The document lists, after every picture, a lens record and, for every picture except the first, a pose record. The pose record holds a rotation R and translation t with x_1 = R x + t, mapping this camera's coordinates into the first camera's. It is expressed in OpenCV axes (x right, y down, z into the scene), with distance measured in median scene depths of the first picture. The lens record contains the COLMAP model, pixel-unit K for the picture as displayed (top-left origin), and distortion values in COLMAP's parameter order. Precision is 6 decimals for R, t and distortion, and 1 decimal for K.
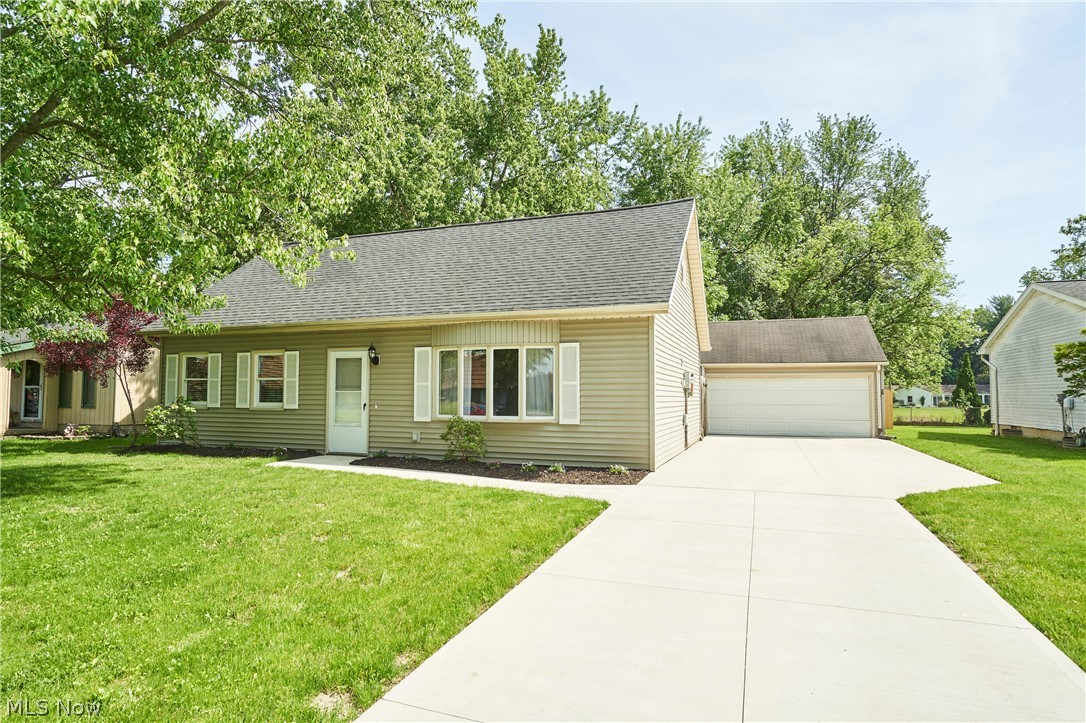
lens RADIAL K [[601.9, 0, 543.0], [0, 601.9, 361.5], [0, 0, 1]] dist [-0.044945, -0.000417]
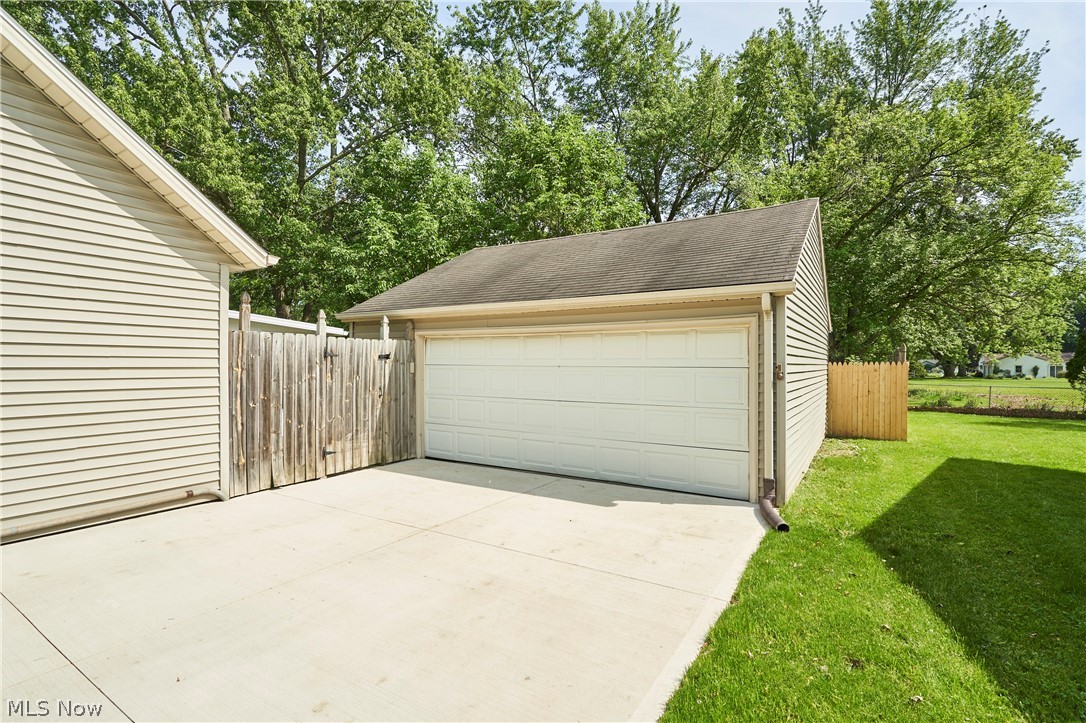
lens RADIAL K [[502.7, 0, 543.8], [0, 502.7, 366.0], [0, 0, 1]] dist [0.000025, 0.000399]
pose [[0.977796, -0.003628, -0.209528, 0.461541], [0.015857, 0.998264, 0.056717, 0.026455], [0.208959, -0.058780, 0.976156, 0.634383]]
